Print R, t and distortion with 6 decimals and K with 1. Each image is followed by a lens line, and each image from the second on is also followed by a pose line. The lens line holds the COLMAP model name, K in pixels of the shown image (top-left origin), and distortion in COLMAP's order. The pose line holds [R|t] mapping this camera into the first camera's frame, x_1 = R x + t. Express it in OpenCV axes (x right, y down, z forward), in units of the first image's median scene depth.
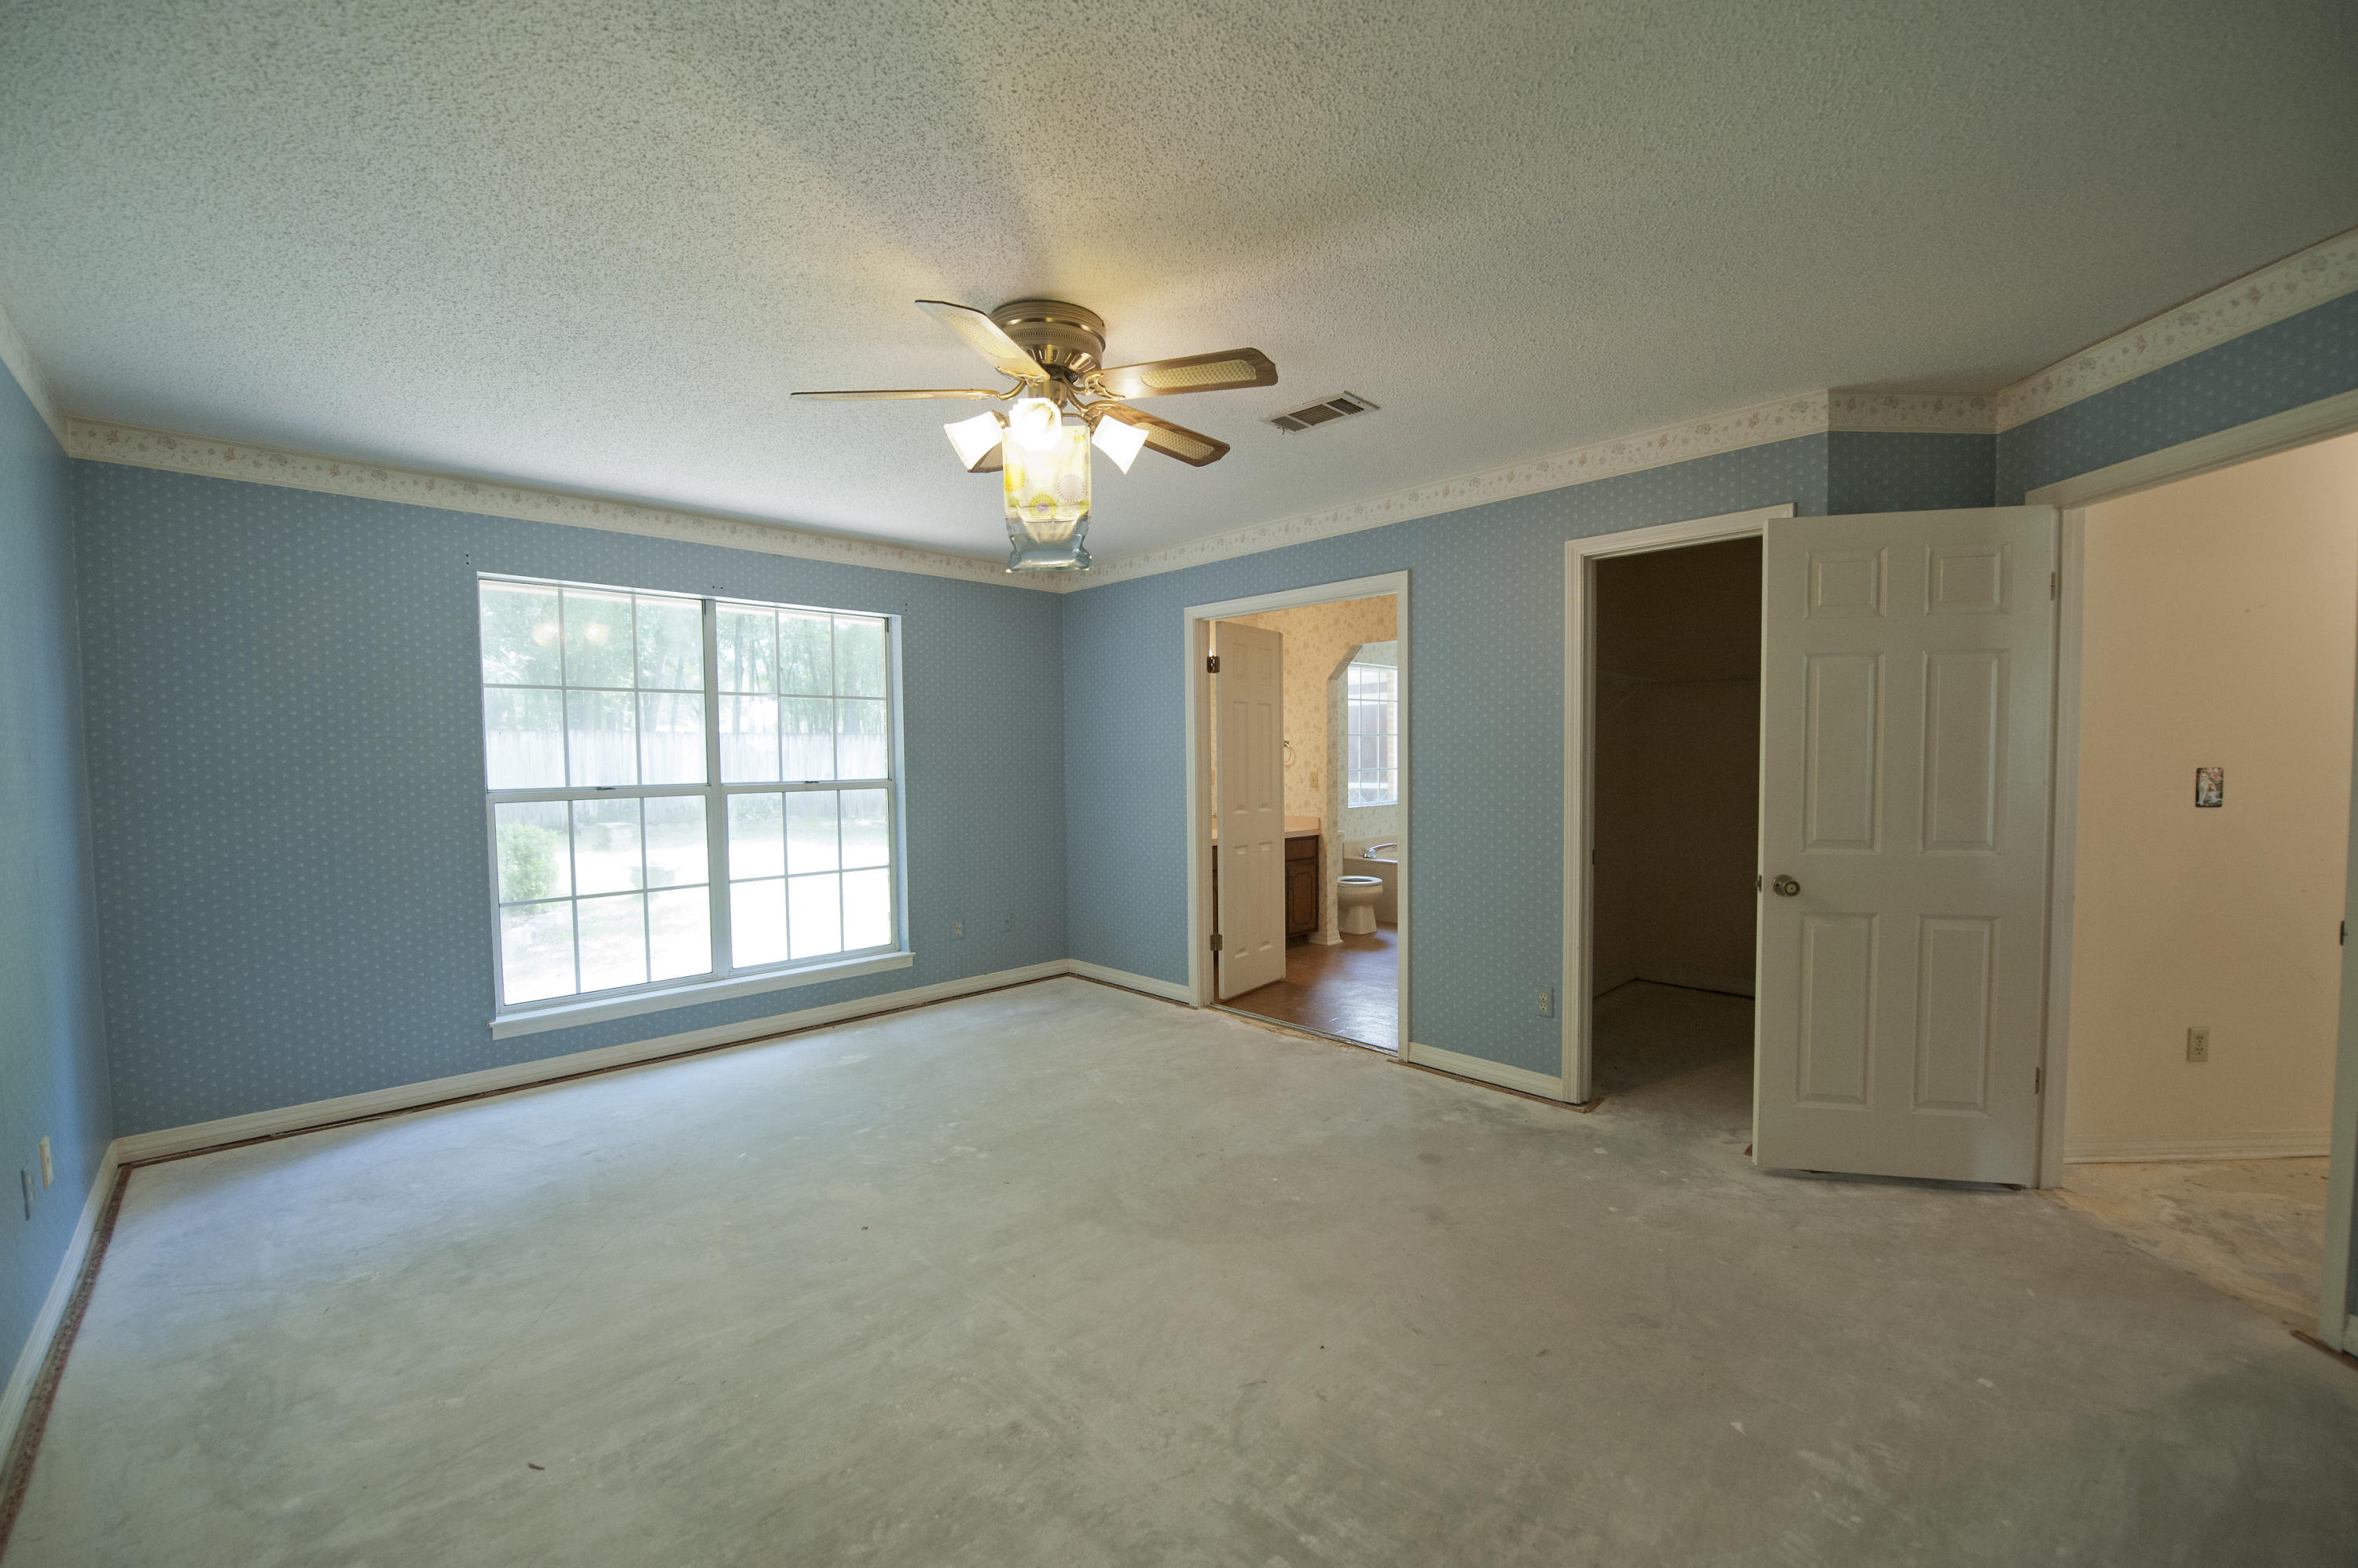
lens RADIAL K [[938.1, 0, 1186.7], [0, 938.1, 797.2], [0, 0, 1]] dist [-0.015066, -0.002546]
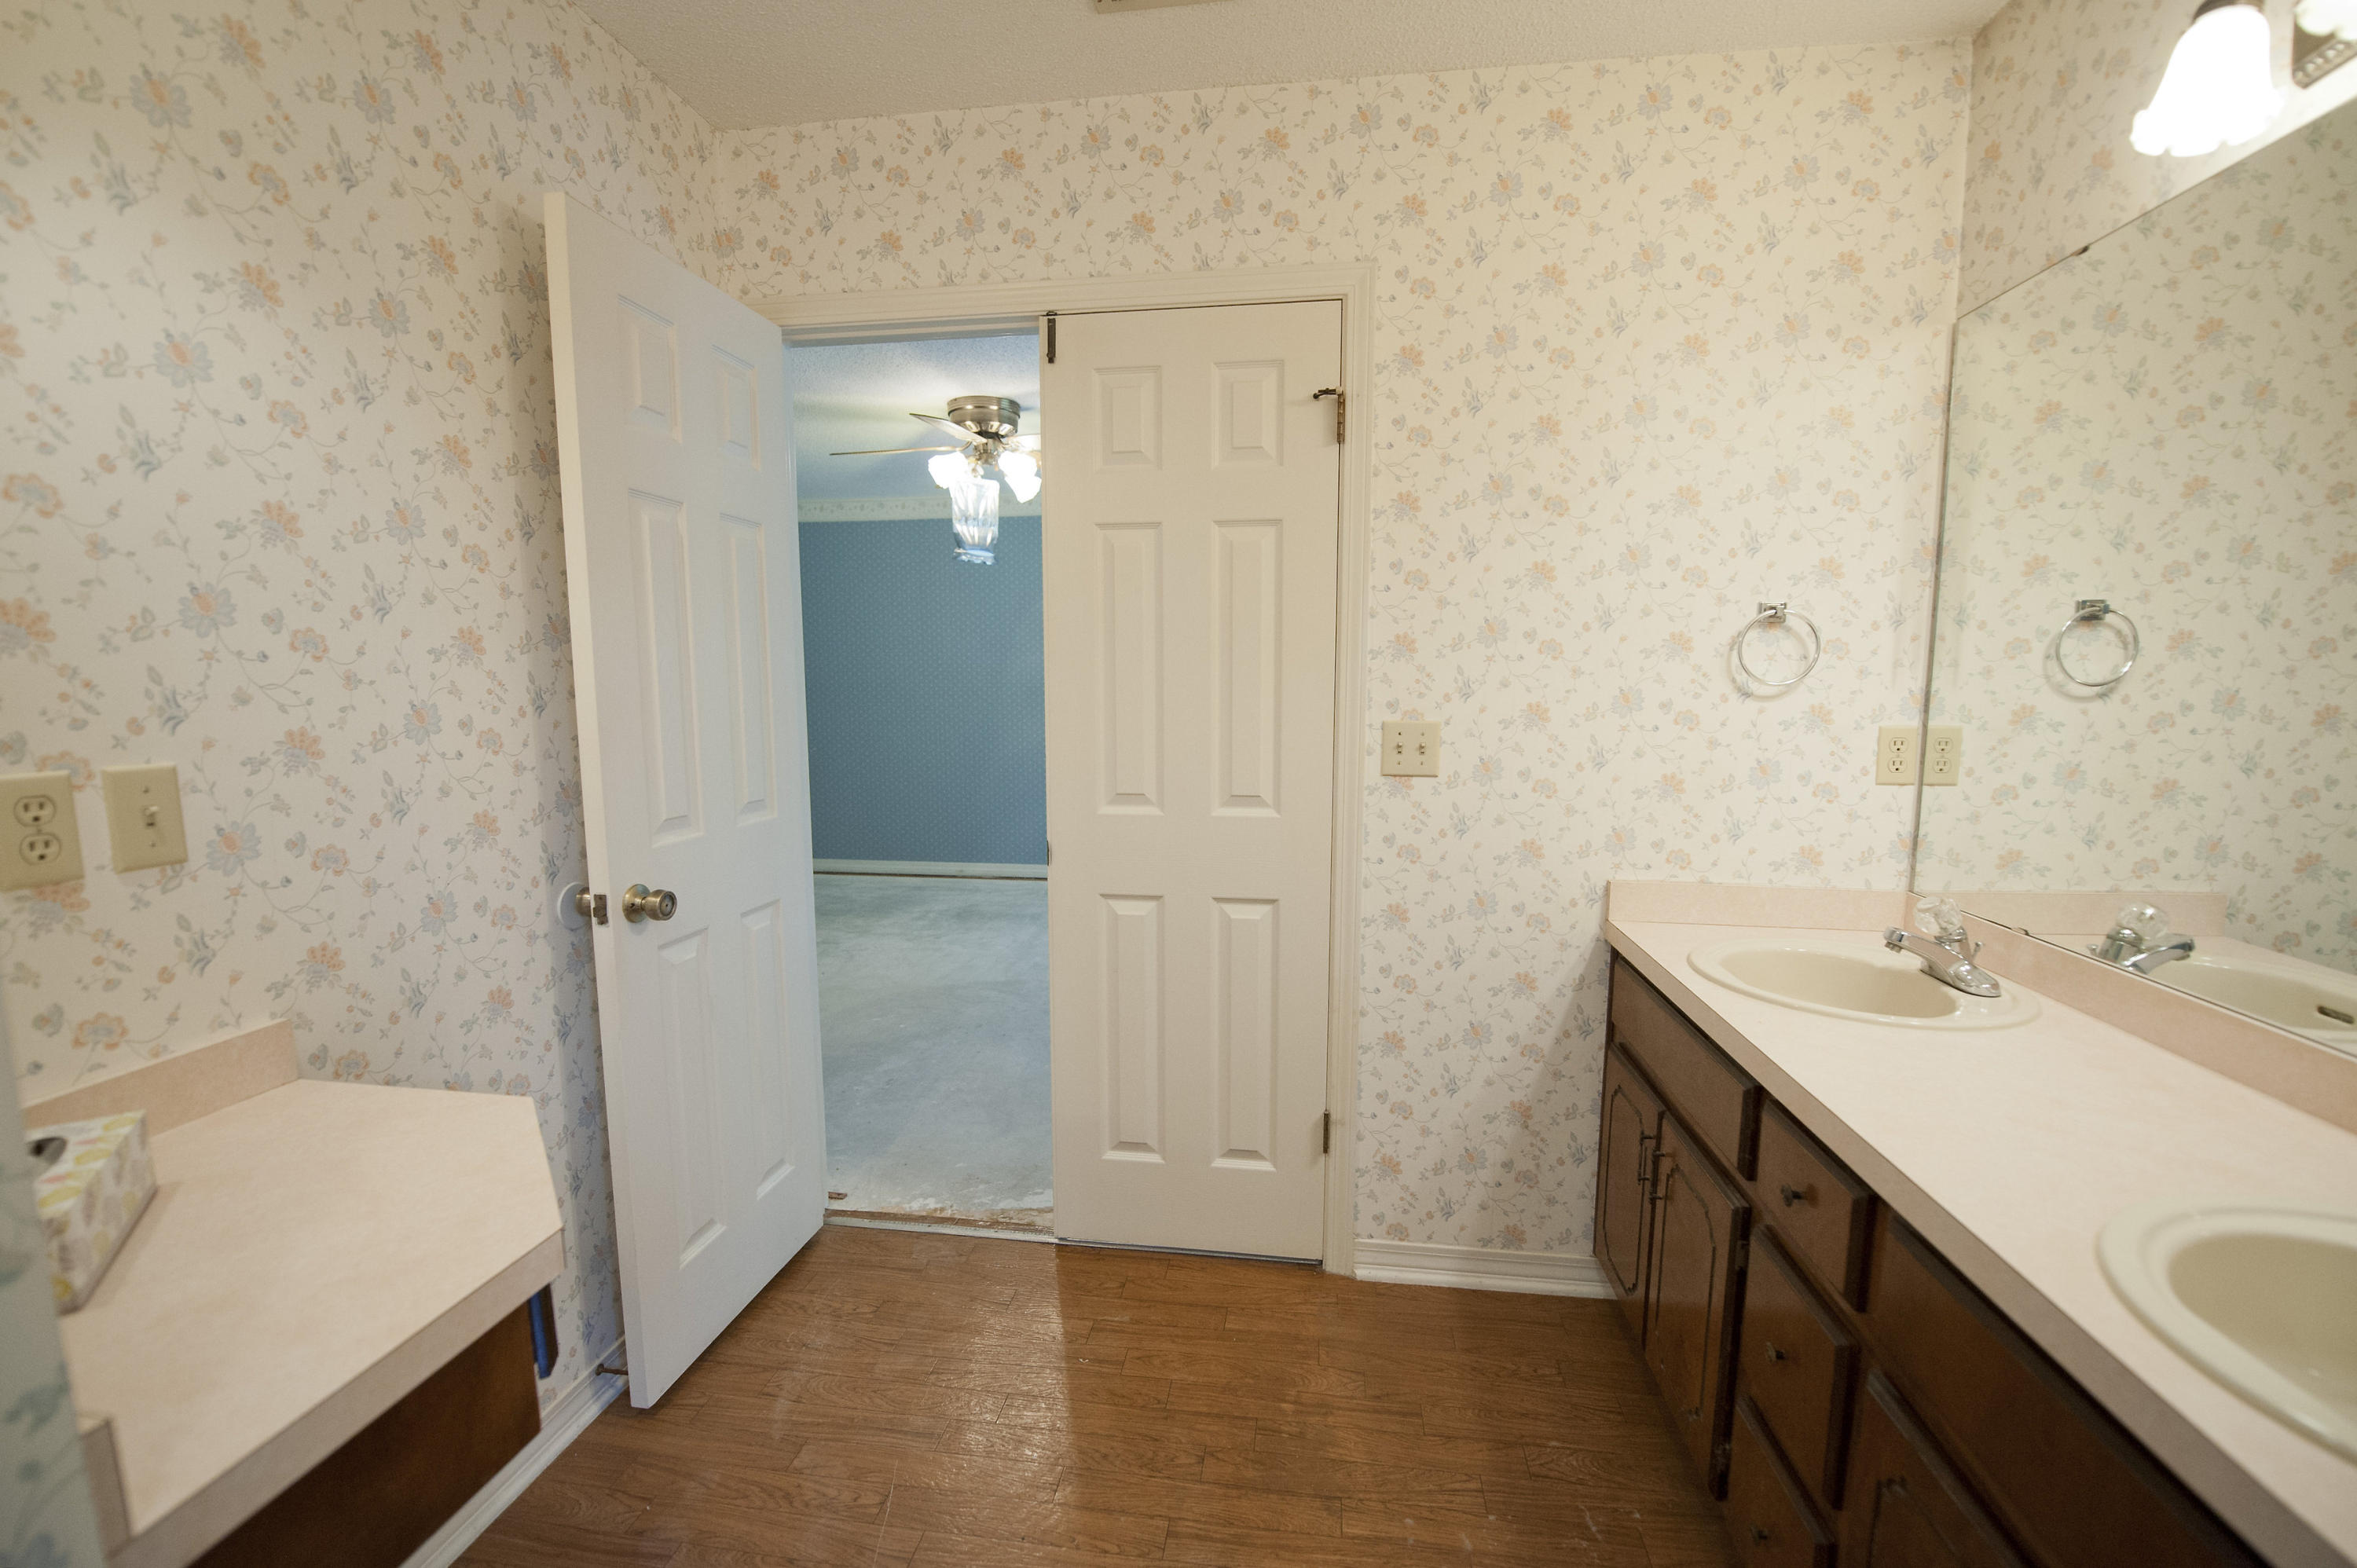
lens RADIAL K [[937.7, 0, 1186.2], [0, 937.7, 797.2], [0, 0, 1]] dist [-0.015066, -0.002546]
pose [[-0.783246, 0.078653, -0.616717, 0.472200], [-0.022845, 0.987654, 0.154974, -0.073885], [0.621292, 0.135471, -0.771779, 1.882359]]
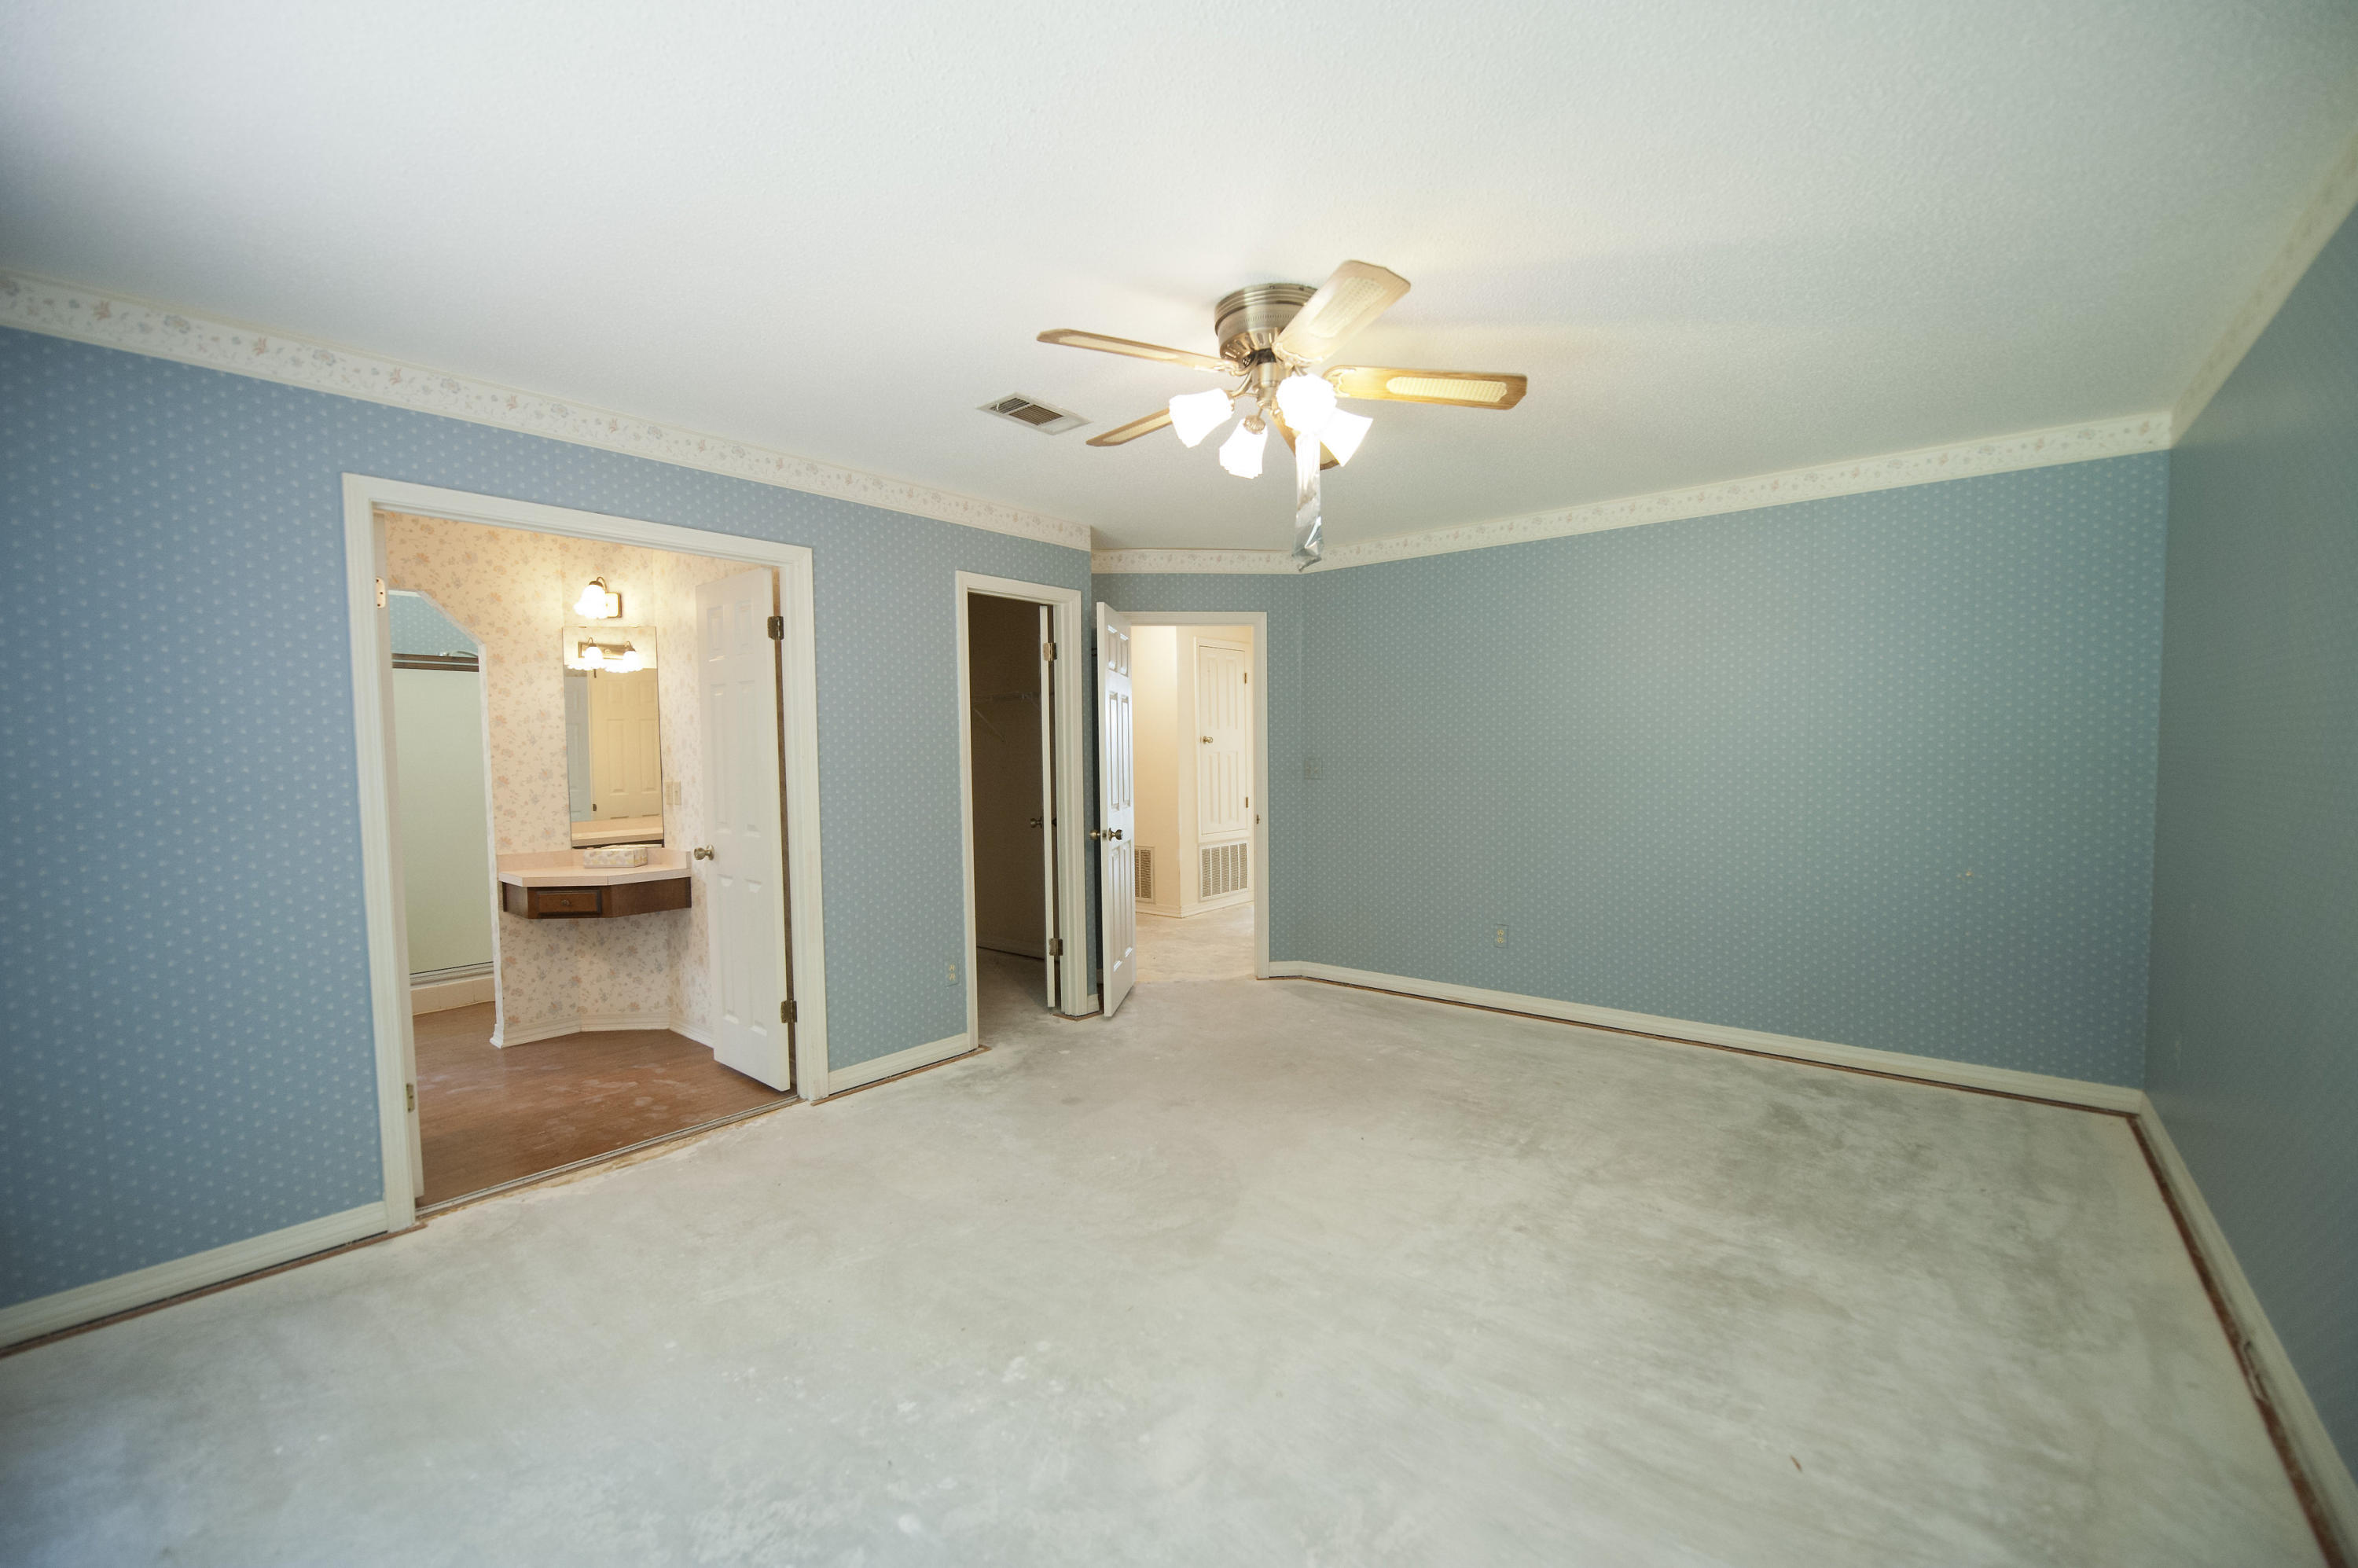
lens RADIAL K [[938.1, 0, 1186.7], [0, 938.1, 797.2], [0, 0, 1]] dist [-0.015066, -0.002546]
pose [[-0.108698, -0.041373, 0.993213, -0.821519], [0.057791, 0.997181, 0.047863, -0.032347], [-0.992394, 0.062601, -0.106001, 0.884708]]
